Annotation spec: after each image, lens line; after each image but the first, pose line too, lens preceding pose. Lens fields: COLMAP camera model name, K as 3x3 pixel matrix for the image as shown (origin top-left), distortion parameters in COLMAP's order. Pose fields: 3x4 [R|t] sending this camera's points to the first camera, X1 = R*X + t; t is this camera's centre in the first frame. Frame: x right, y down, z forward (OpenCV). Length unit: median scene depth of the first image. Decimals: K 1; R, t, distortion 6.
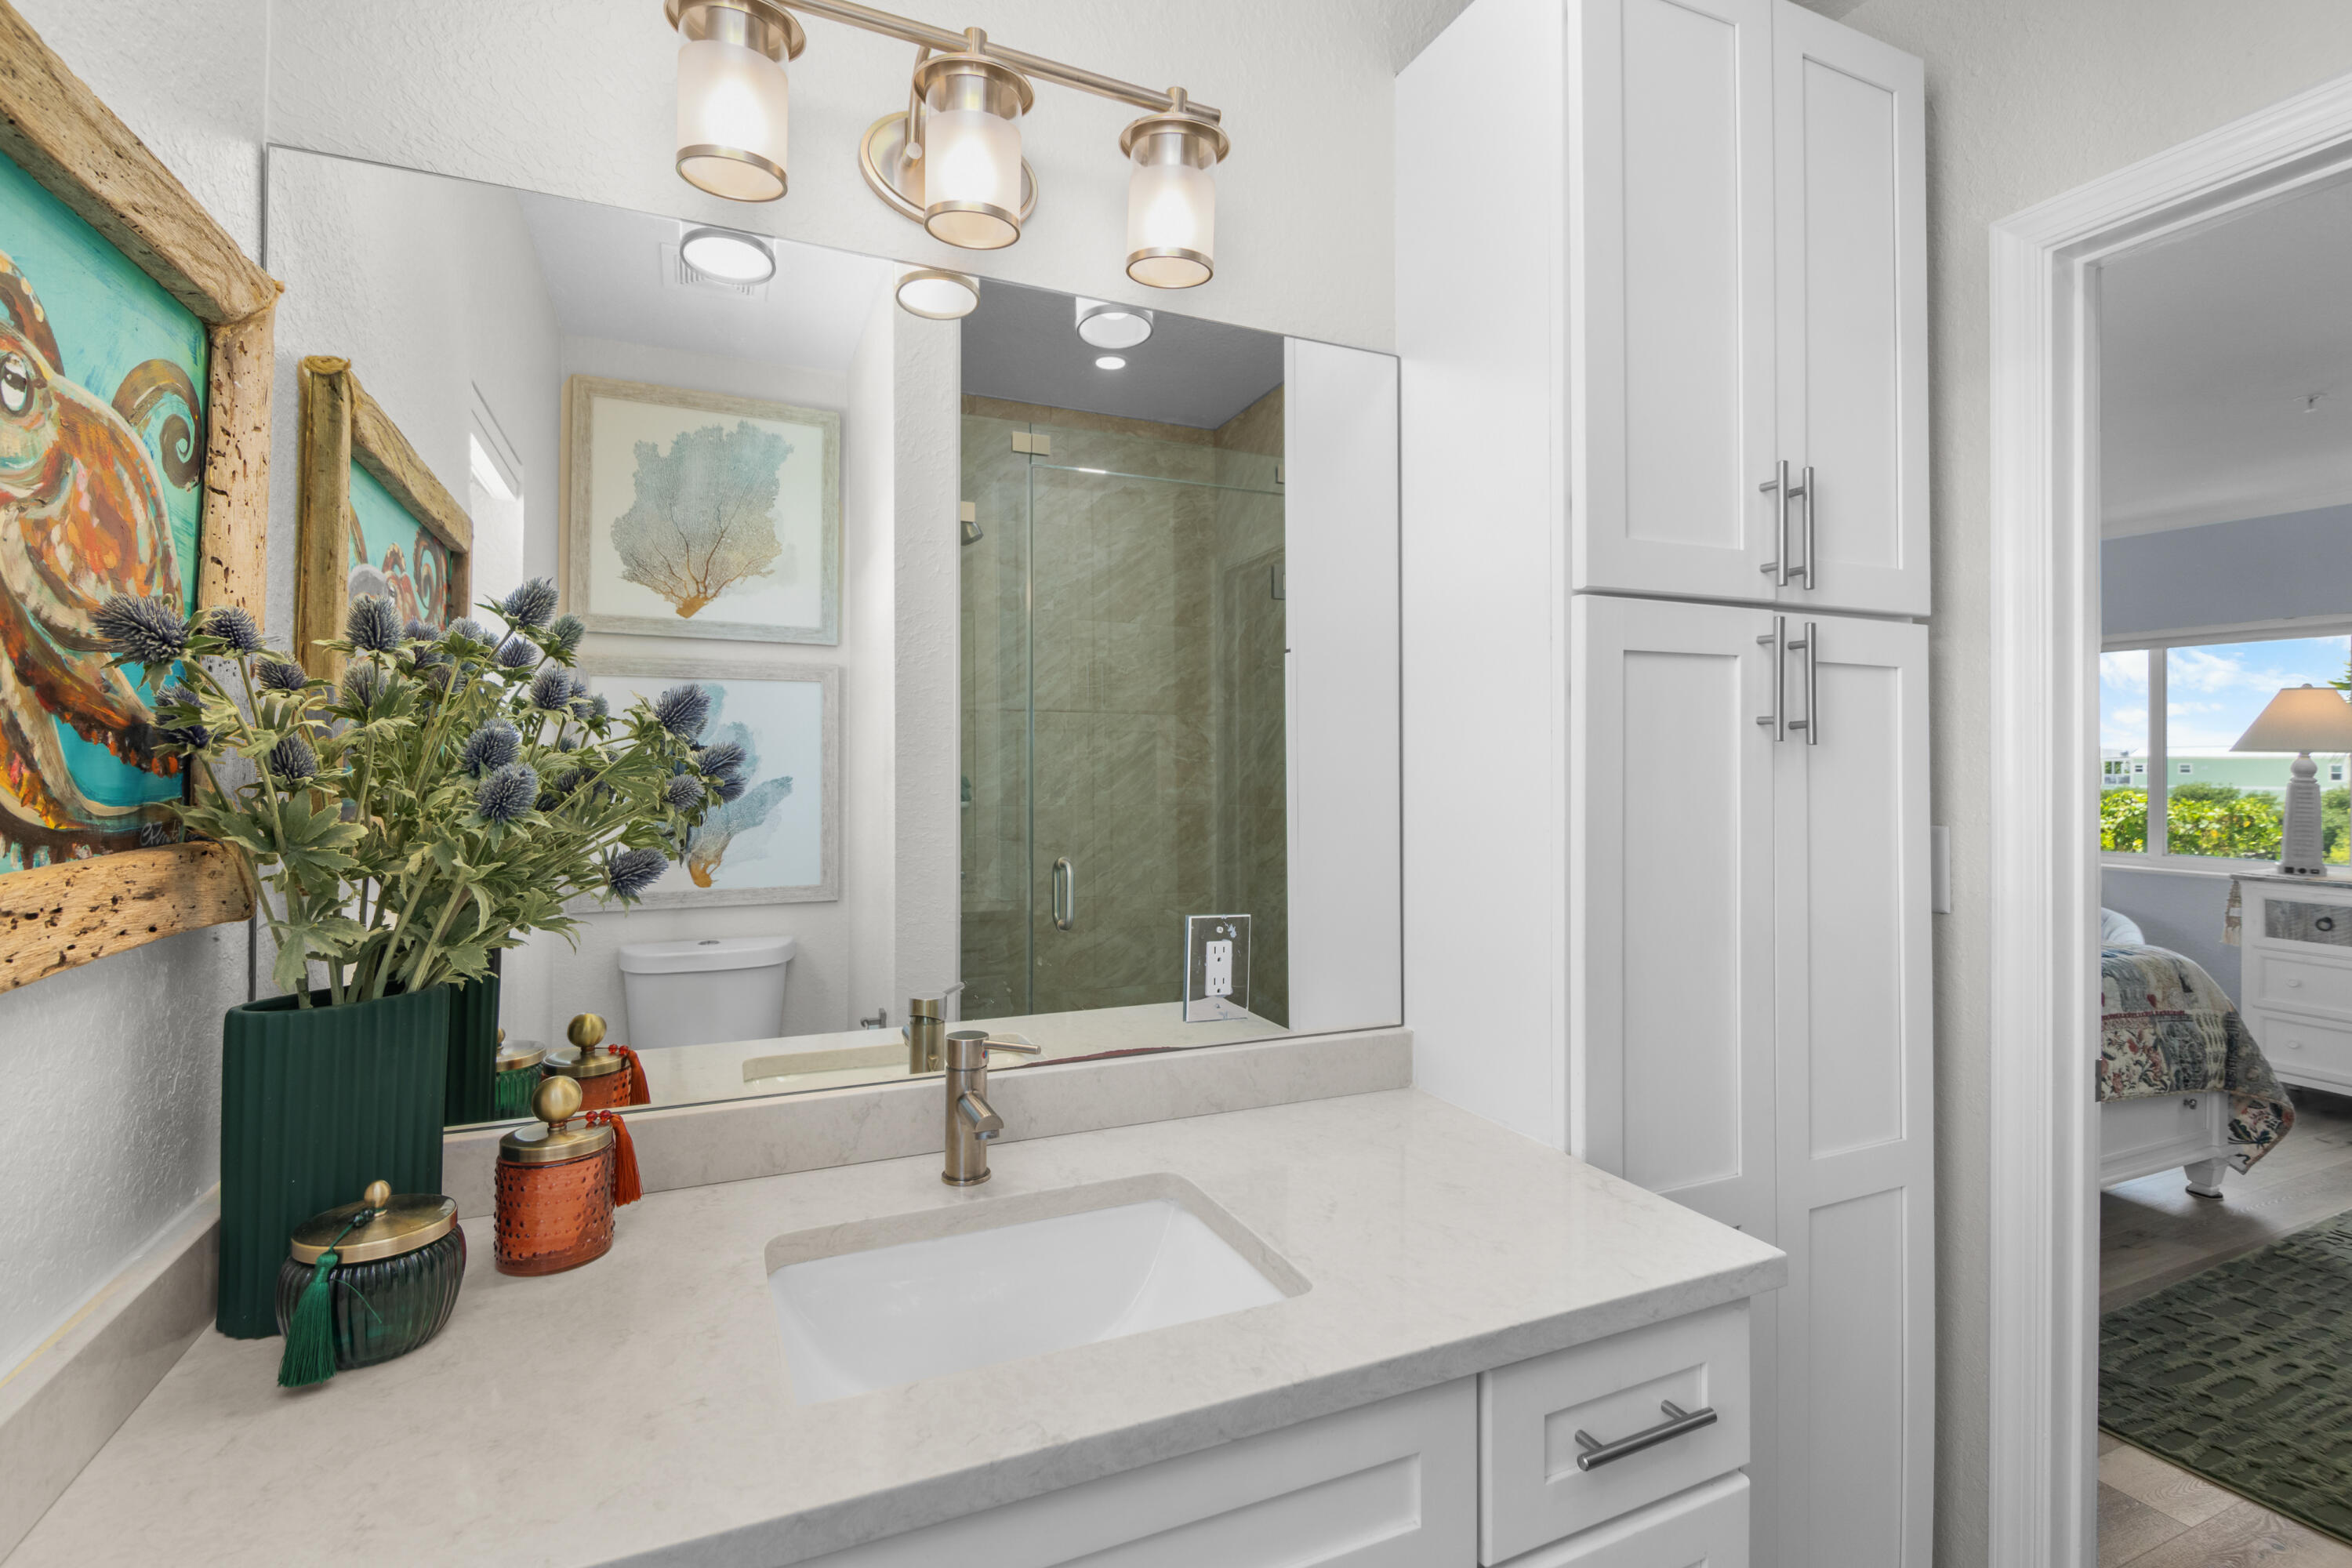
lens RADIAL K [[1060.8, 0, 1168.8], [0, 1060.8, 779.5], [0, 0, 1]] dist [0.012779, -0.009747]
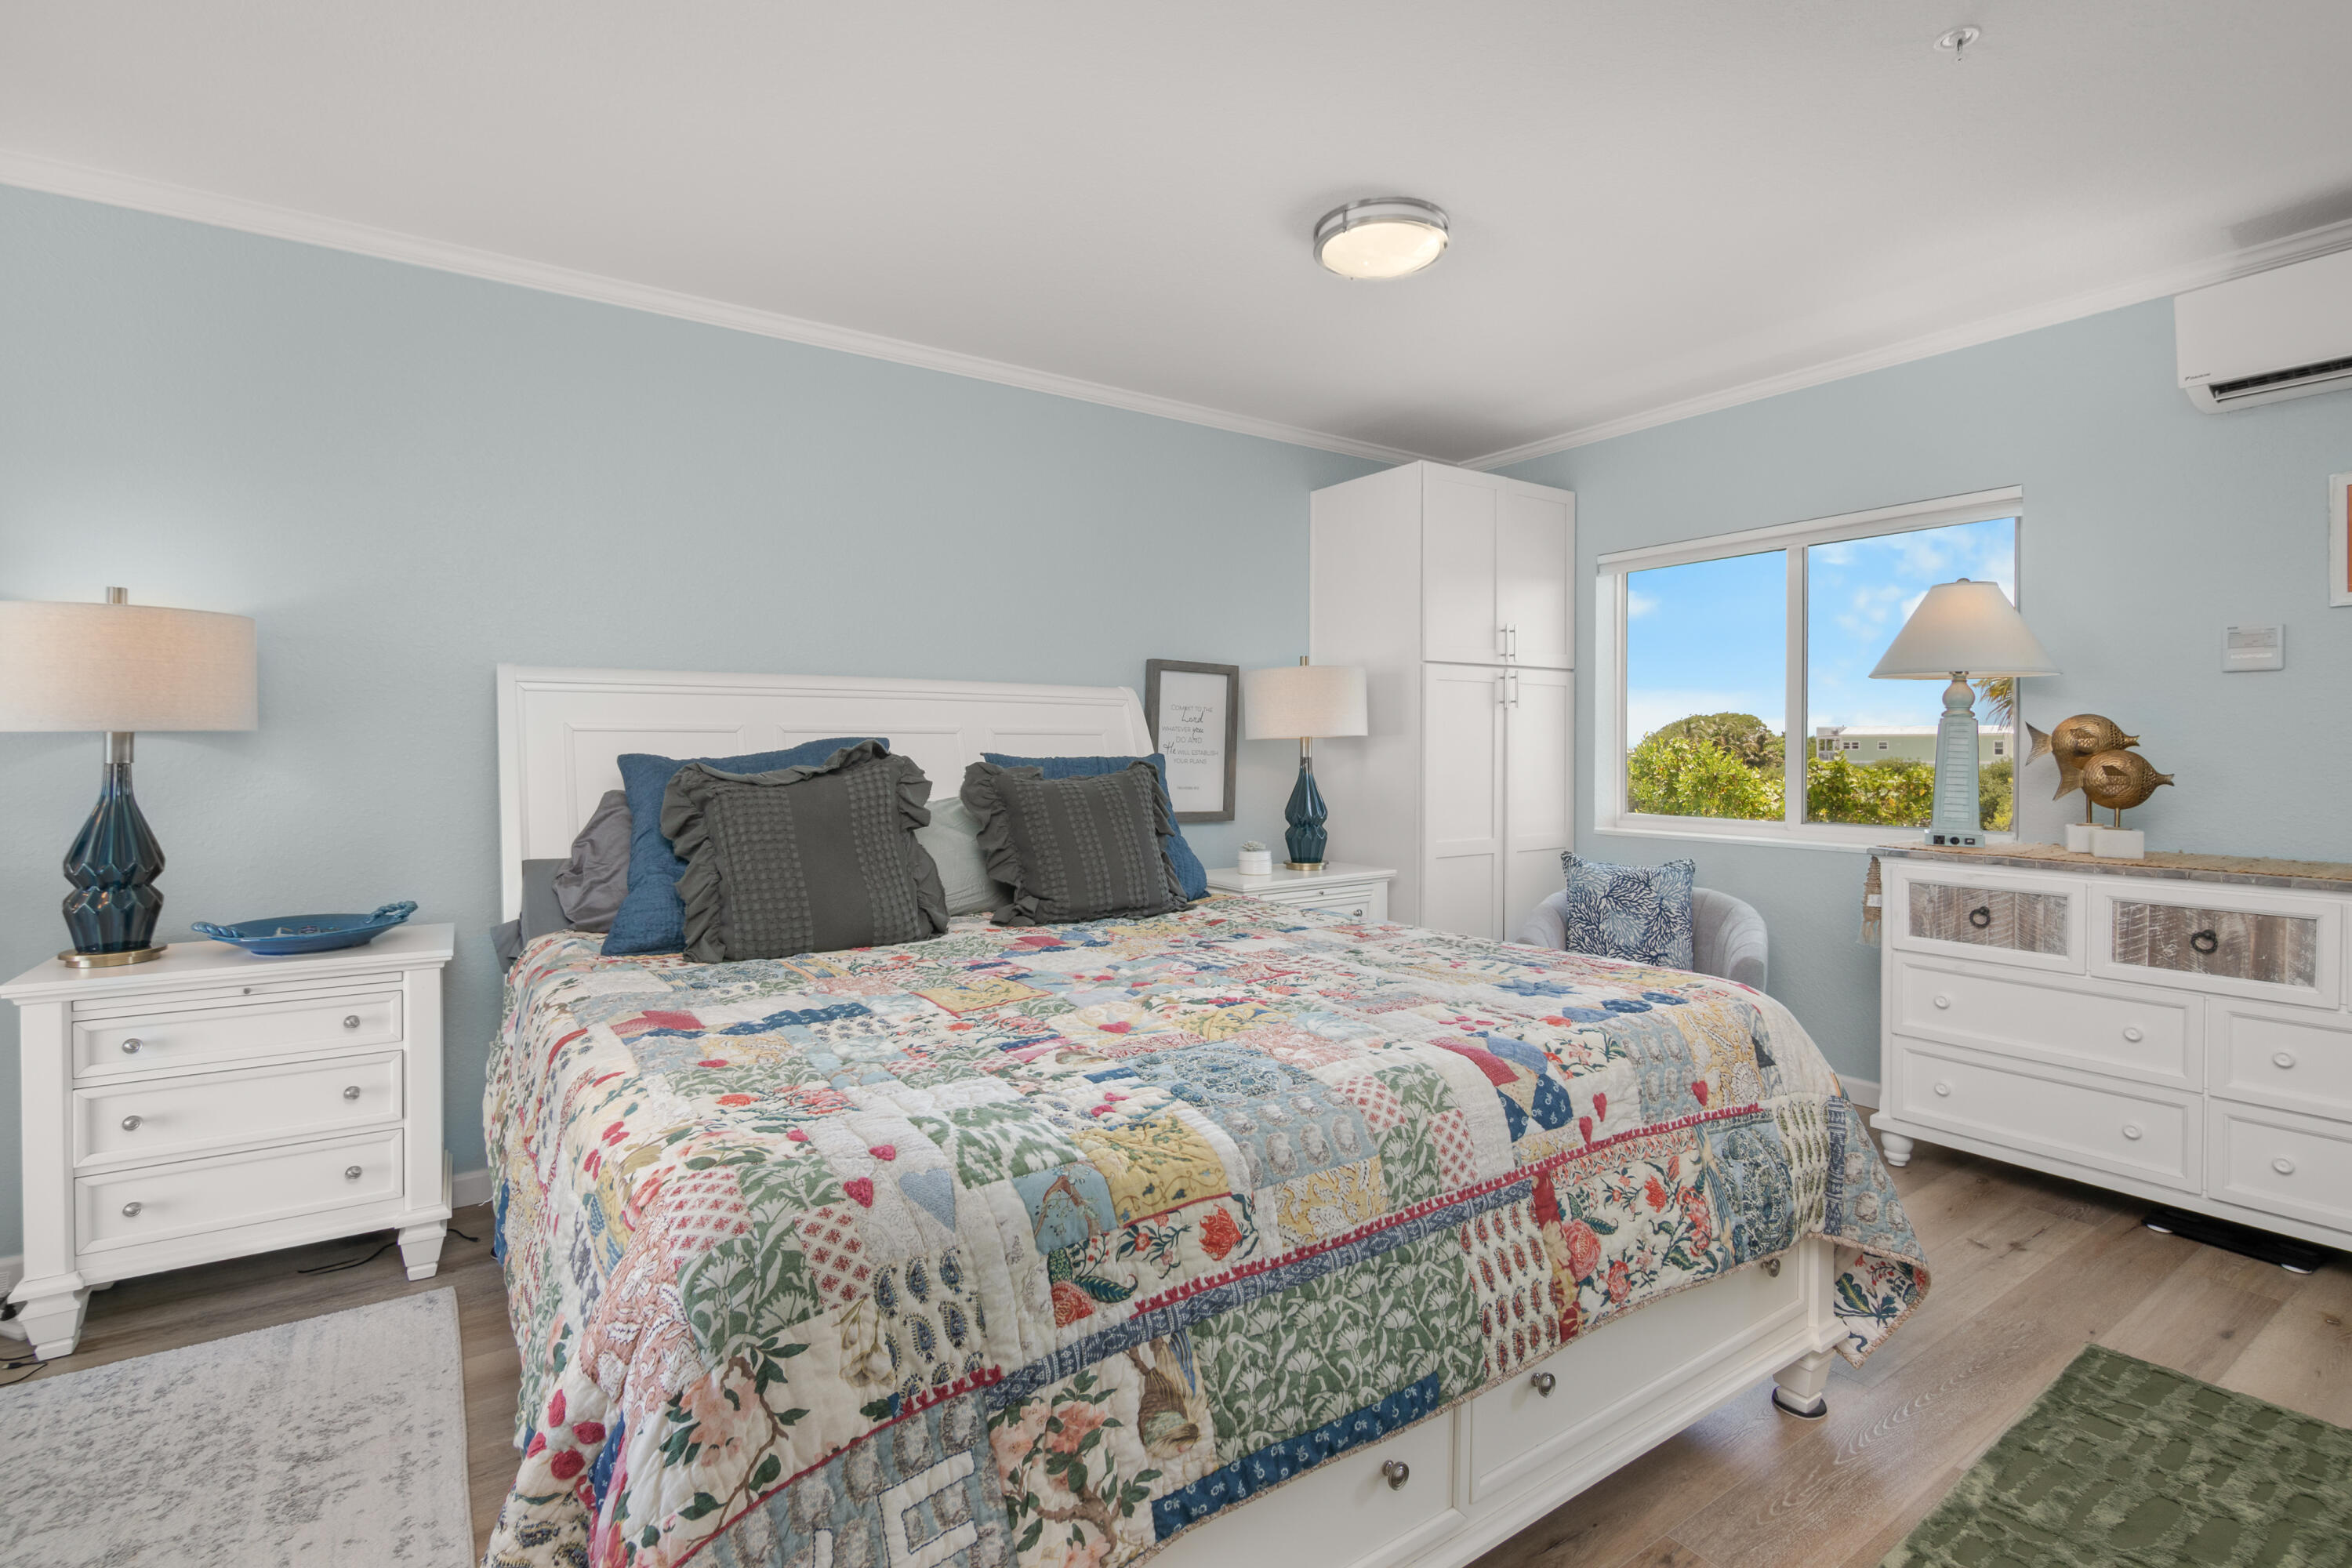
lens RADIAL K [[1093.6, 0, 1178.8], [0, 1093.6, 782.6], [0, 0, 1]] dist [-0.001270, -0.000983]
pose [[0.982178, -0.015779, 0.187290, 0.545423], [0.013283, 0.999806, 0.014578, 0.037802], [-0.187483, -0.011830, 0.982197, 0.491898]]
